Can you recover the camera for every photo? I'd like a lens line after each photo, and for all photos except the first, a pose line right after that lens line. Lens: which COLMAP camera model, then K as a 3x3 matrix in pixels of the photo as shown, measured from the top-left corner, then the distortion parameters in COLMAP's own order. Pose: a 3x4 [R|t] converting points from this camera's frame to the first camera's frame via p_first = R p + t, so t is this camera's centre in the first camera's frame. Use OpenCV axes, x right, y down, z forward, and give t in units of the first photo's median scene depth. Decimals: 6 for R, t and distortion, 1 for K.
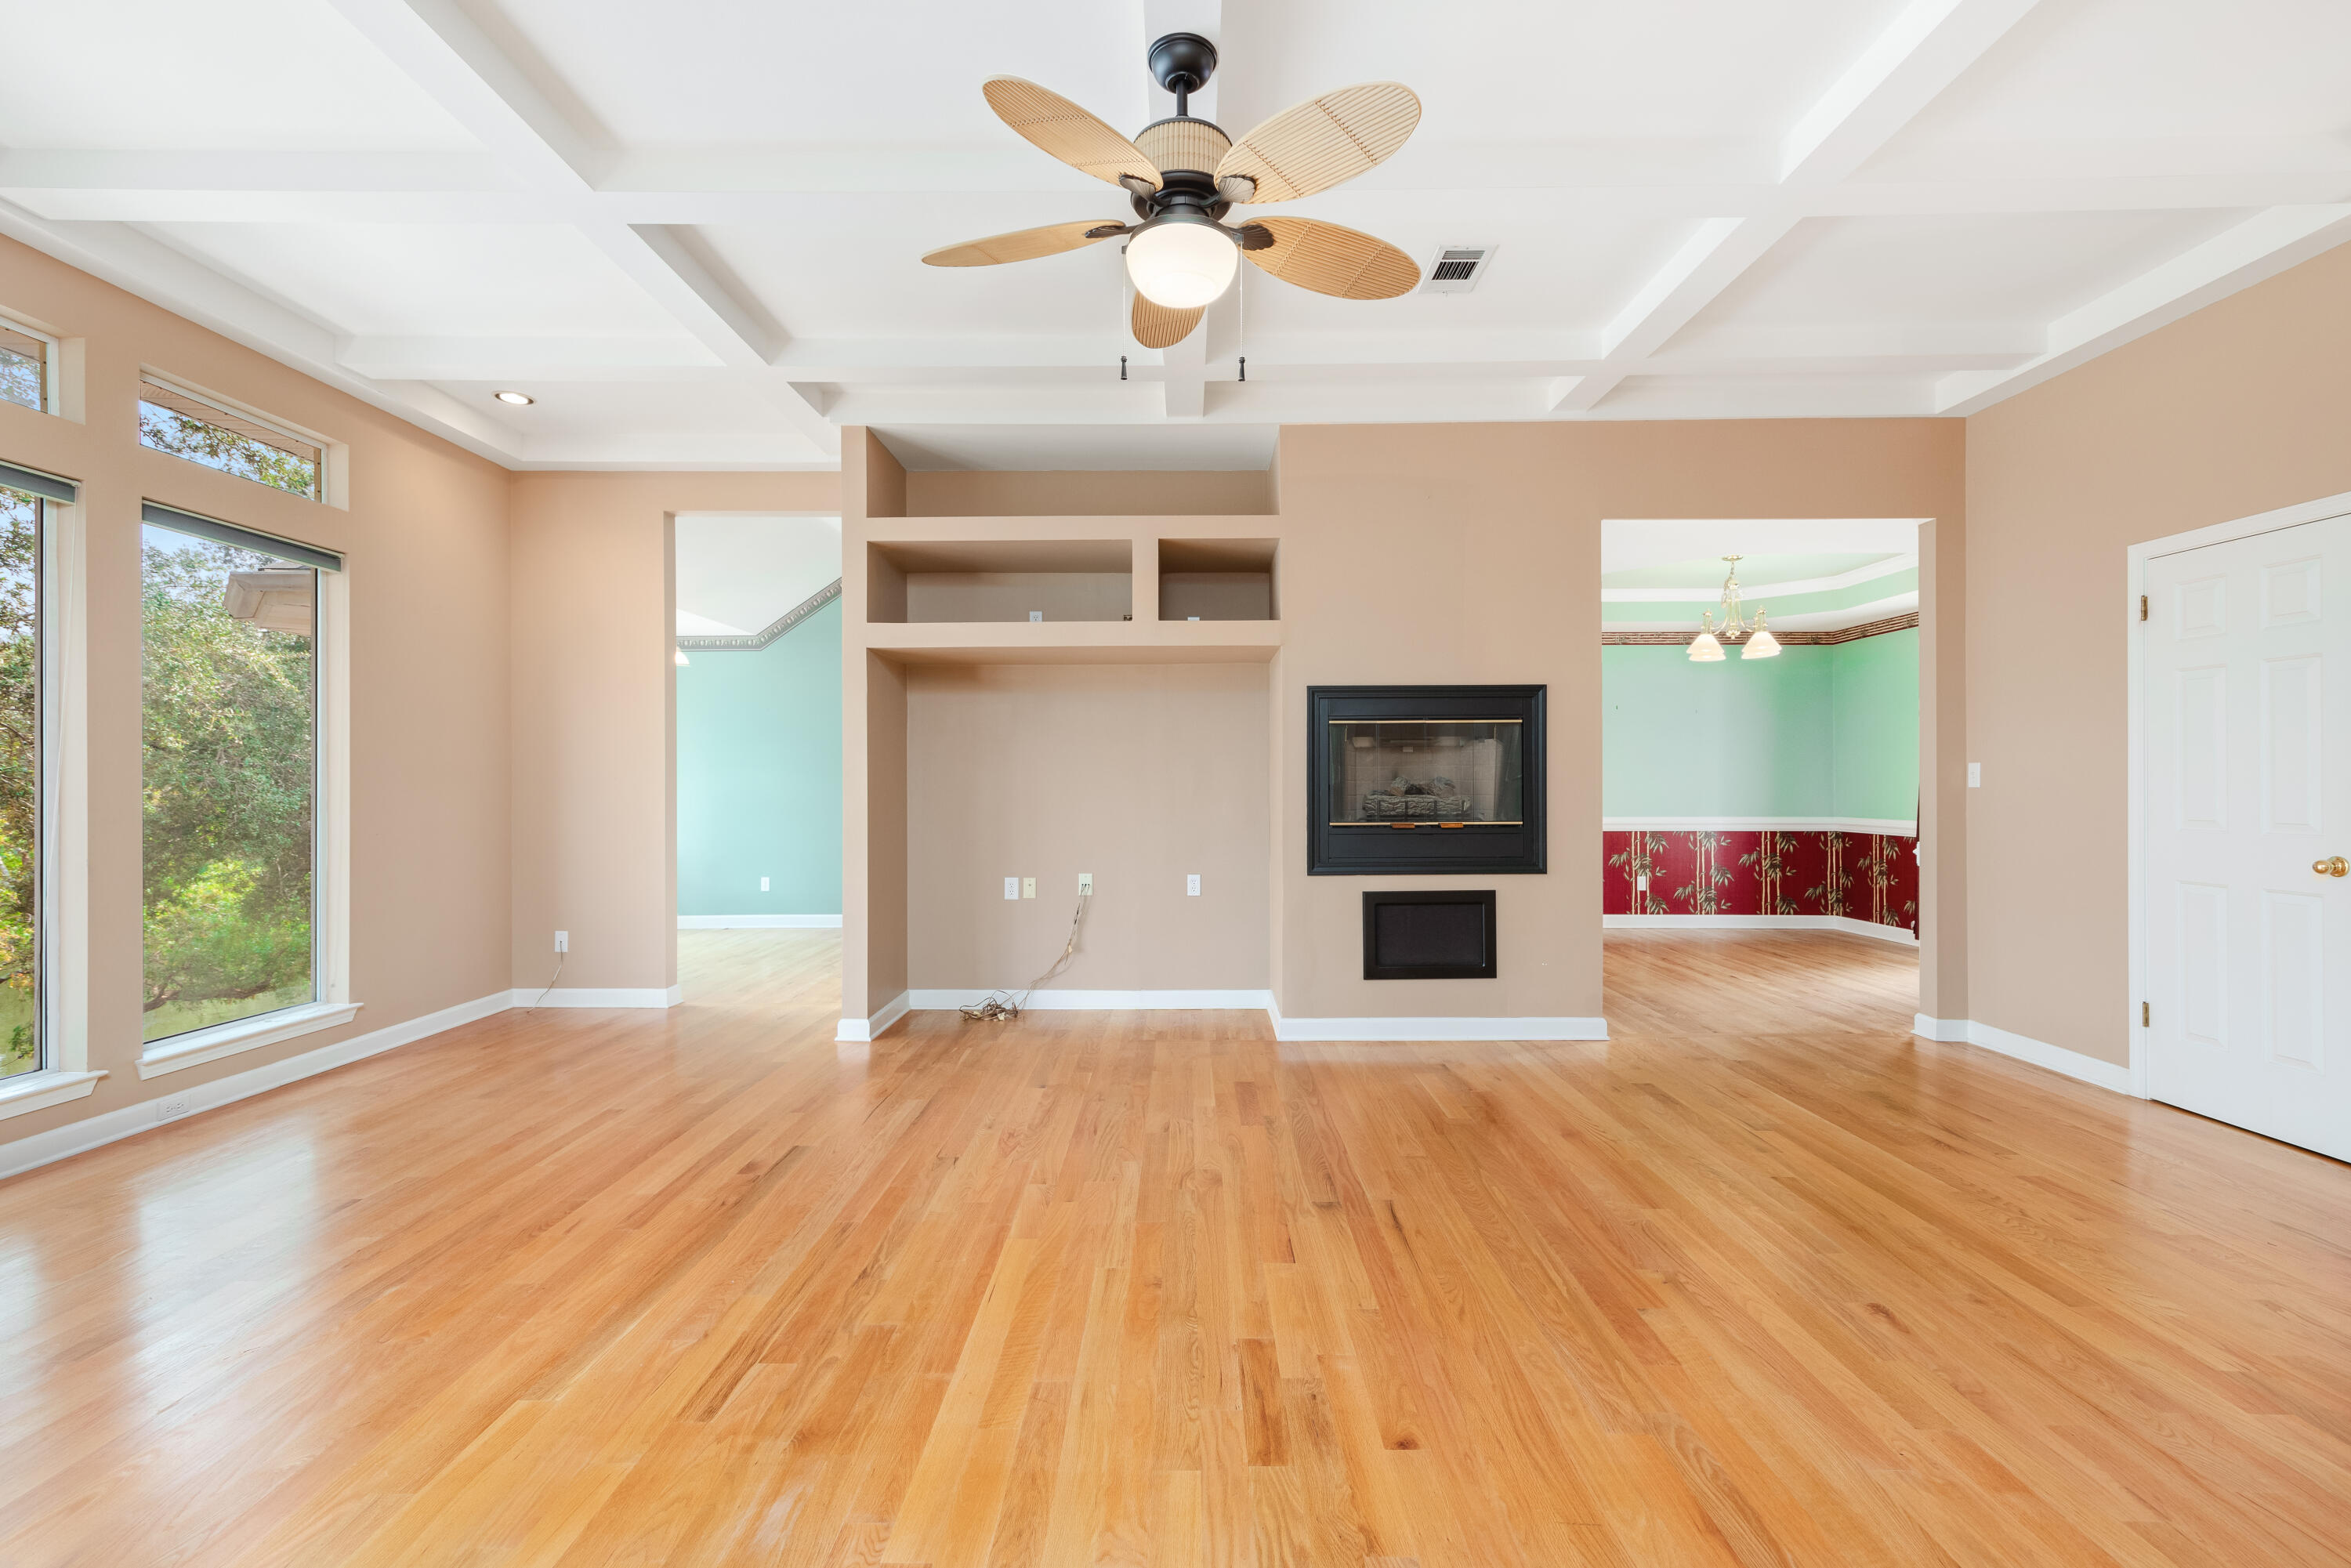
lens RADIAL K [[1049.1, 0, 1177.9], [0, 1049.1, 779.4], [0, 0, 1]] dist [0.003820, 0.000643]
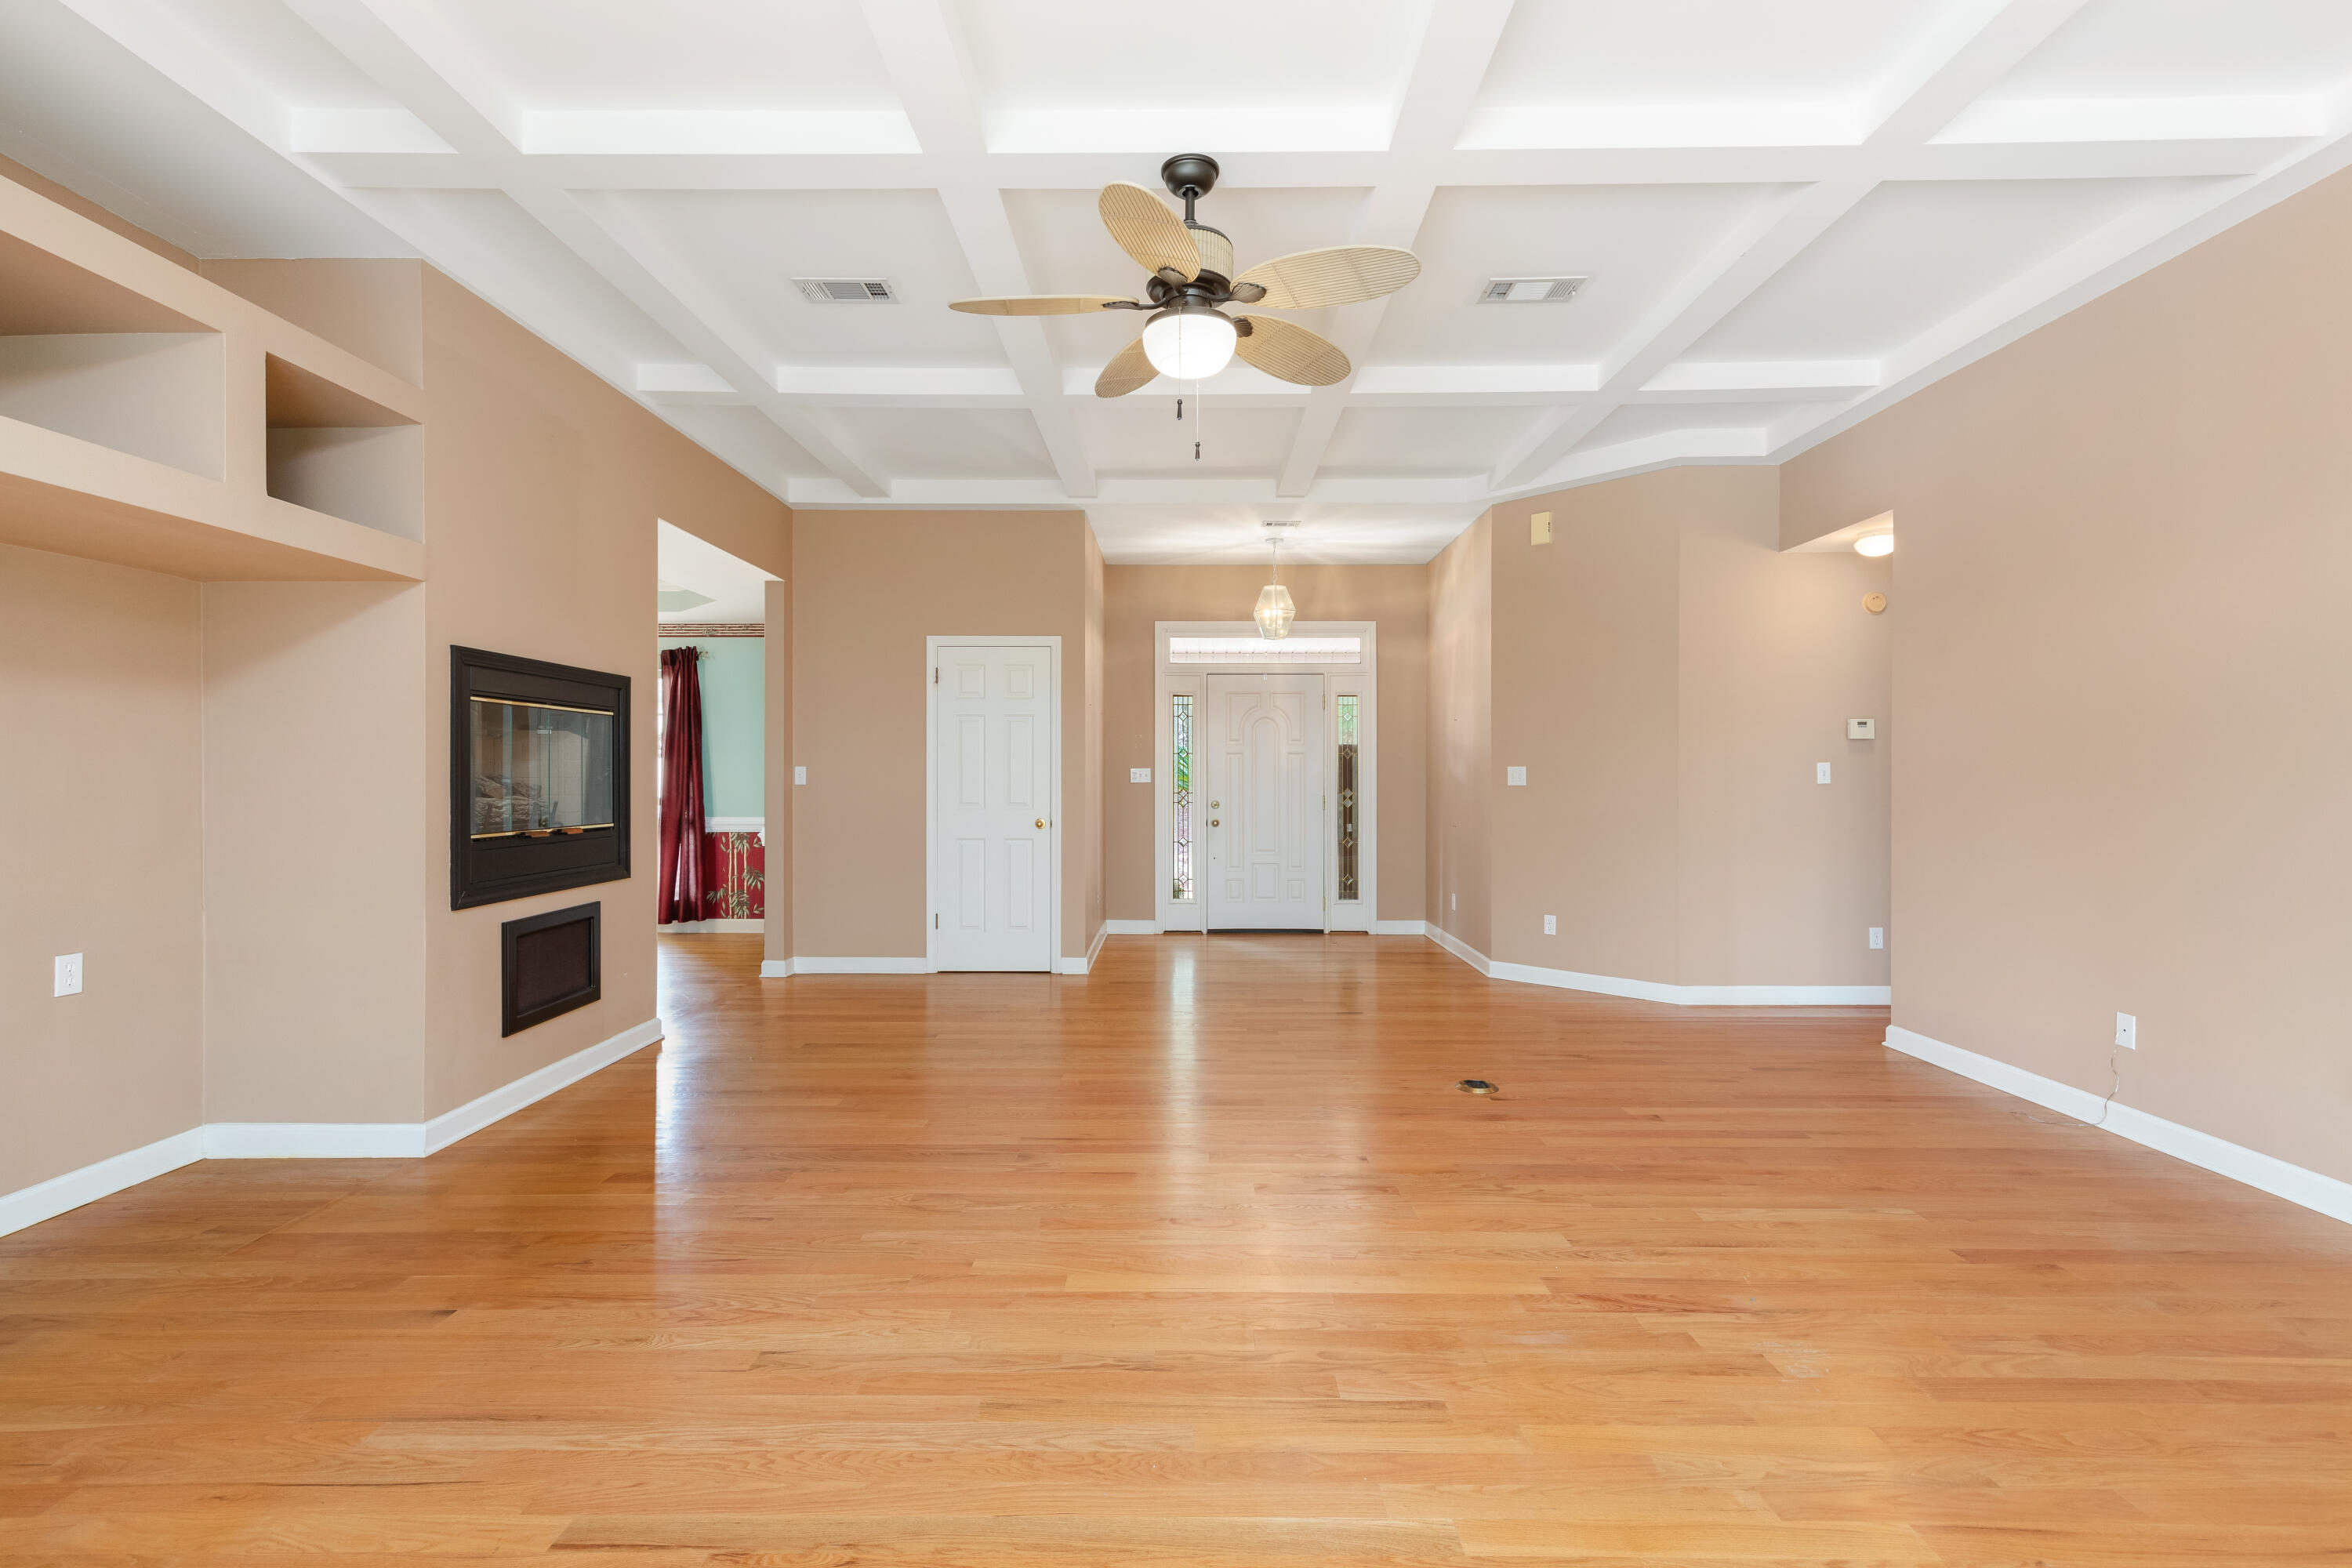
lens RADIAL K [[1049.6, 0, 1178.4], [0, 1049.6, 779.4], [0, 0, 1]] dist [0.003820, 0.000643]
pose [[-0.001991, 0.002704, 0.999994, -0.593060], [-0.002195, 0.999994, -0.002709, 0.003010], [-0.999996, -0.002201, -0.001985, 0.507474]]
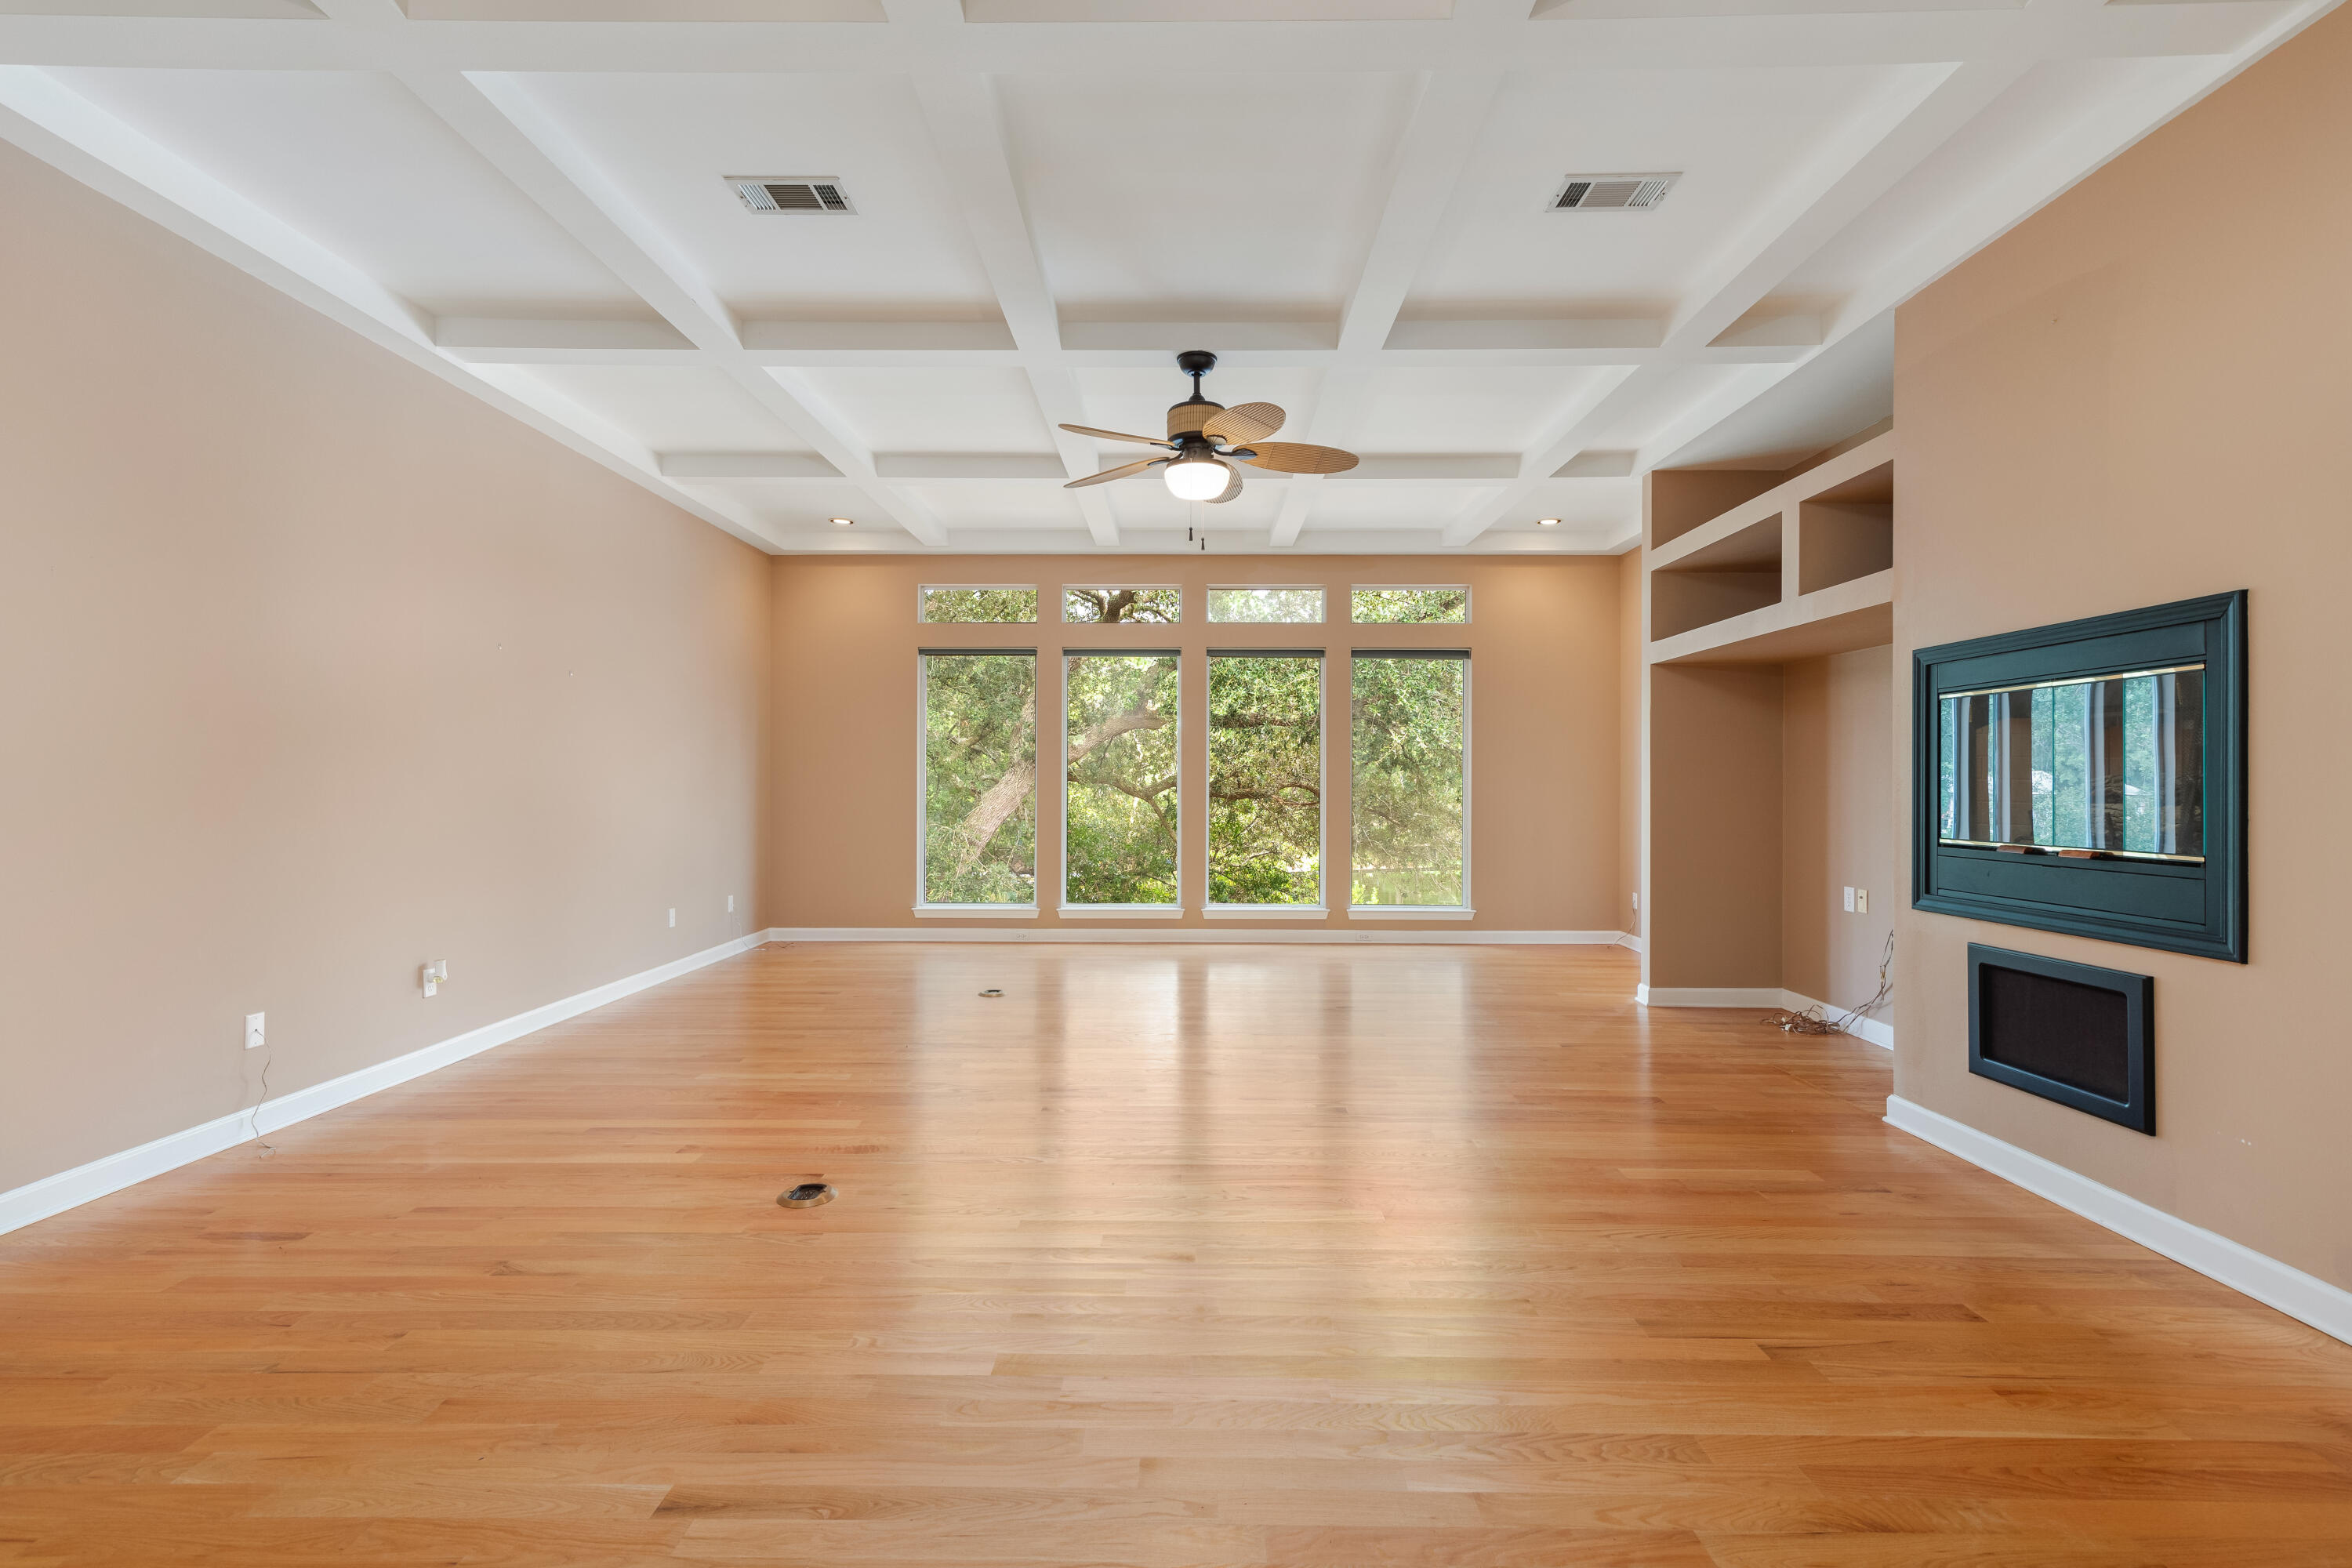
lens RADIAL K [[1049.6, 0, 1178.4], [0, 1049.6, 779.4], [0, 0, 1]] dist [0.003820, 0.000643]
pose [[-0.005769, -0.000912, -0.999983, 0.864659], [0.000334, 1.000000, -0.000914, 0.001274], [0.999983, -0.000339, -0.005768, 0.490377]]
